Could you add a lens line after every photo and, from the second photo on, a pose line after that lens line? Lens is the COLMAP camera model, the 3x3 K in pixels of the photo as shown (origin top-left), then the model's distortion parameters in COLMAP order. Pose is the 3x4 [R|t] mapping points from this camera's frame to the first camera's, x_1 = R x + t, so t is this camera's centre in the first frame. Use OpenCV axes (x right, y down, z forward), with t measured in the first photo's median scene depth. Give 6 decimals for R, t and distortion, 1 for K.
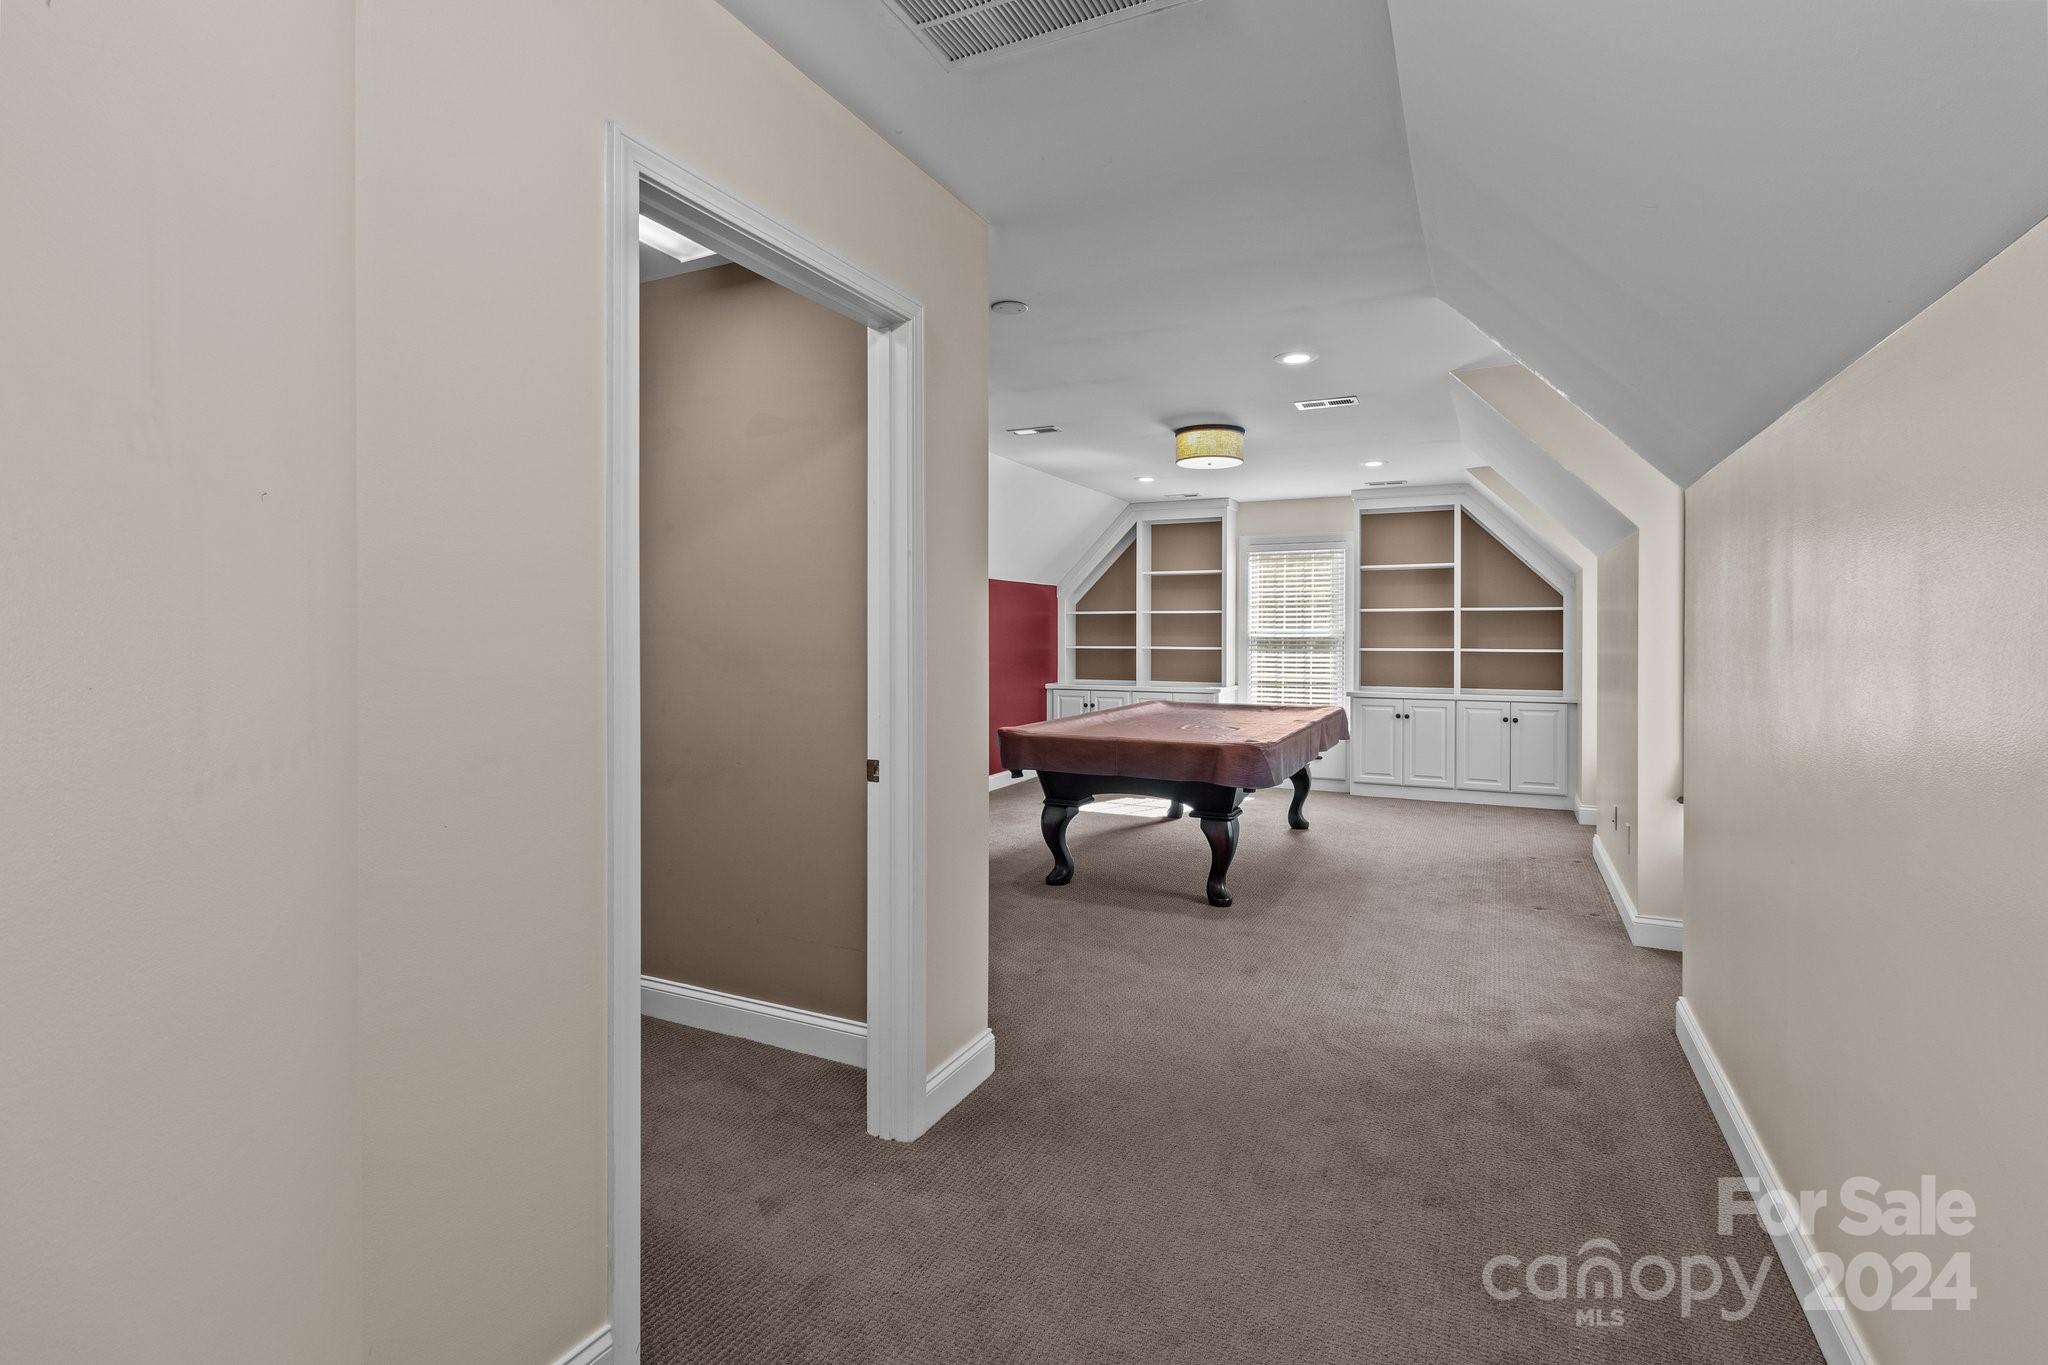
lens RADIAL K [[955.2, 0, 1041.5], [0, 955.2, 640.6], [0, 0, 1]] dist [-0.002216, -0.000195]
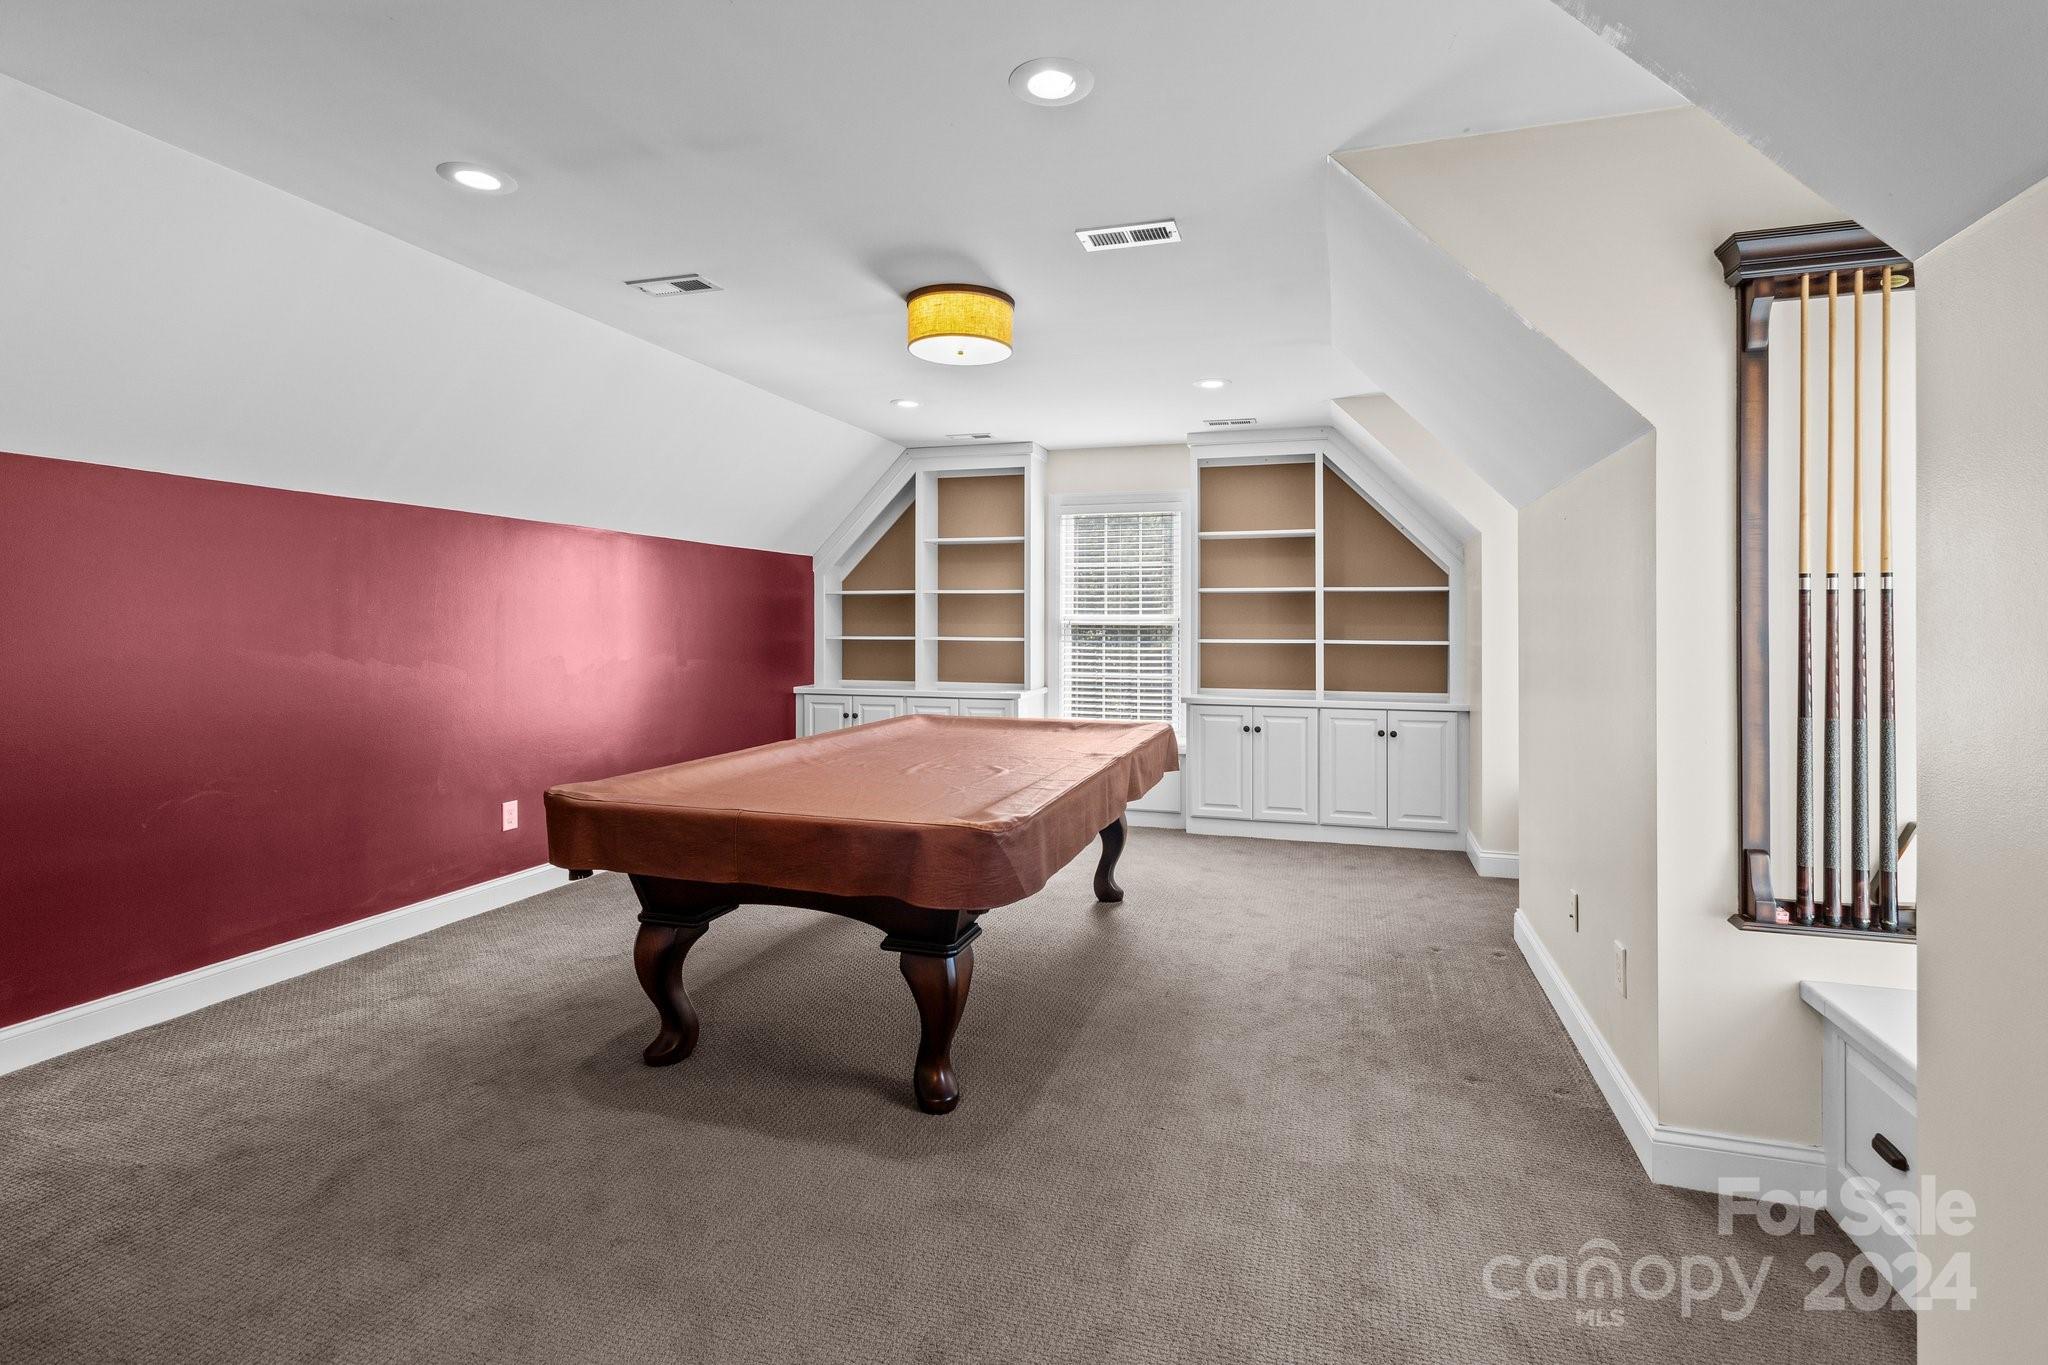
lens RADIAL K [[953.3, 0, 1047.7], [0, 953.3, 615.3], [0, 0, 1]] dist [-0.001742, 0.000233]
pose [[0.988809, 0.002724, 0.149162, 0.106119], [-0.000637, 0.999901, -0.014035, -0.000495], [-0.149185, 0.013783, 0.988713, 0.278716]]
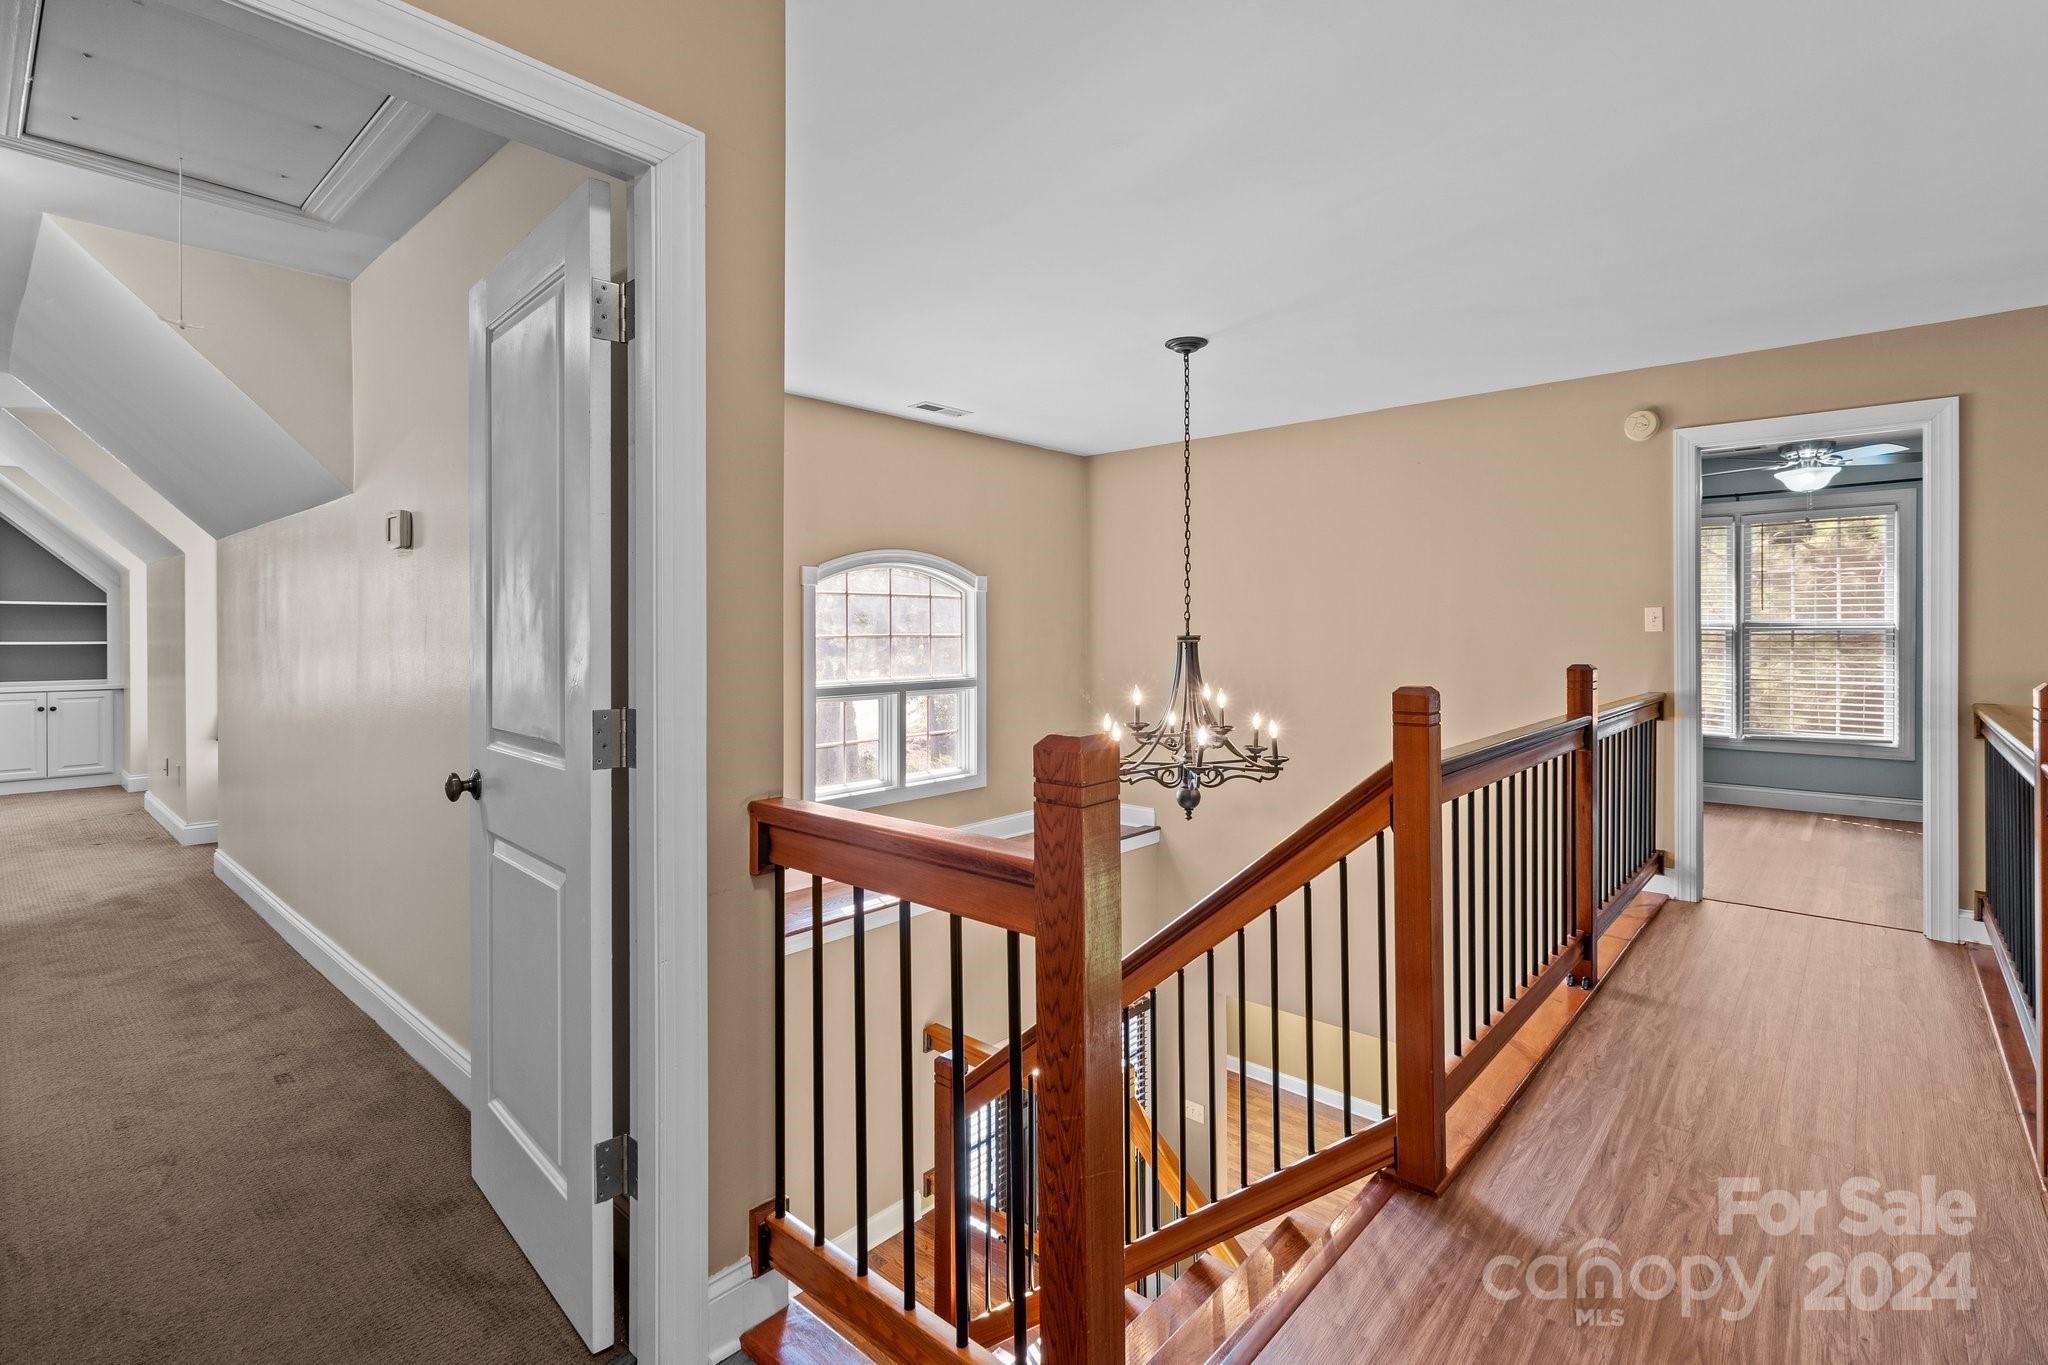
lens RADIAL K [[948.3, 0, 1047.1], [0, 948.3, 630.7], [0, 0, 1]] dist [0.002712, -0.000467]
pose [[0.272330, -0.005122, 0.962190, -0.213377], [0.004712, 0.999981, 0.003990, -0.002422], [-0.962192, 0.003447, 0.272349, -0.342600]]
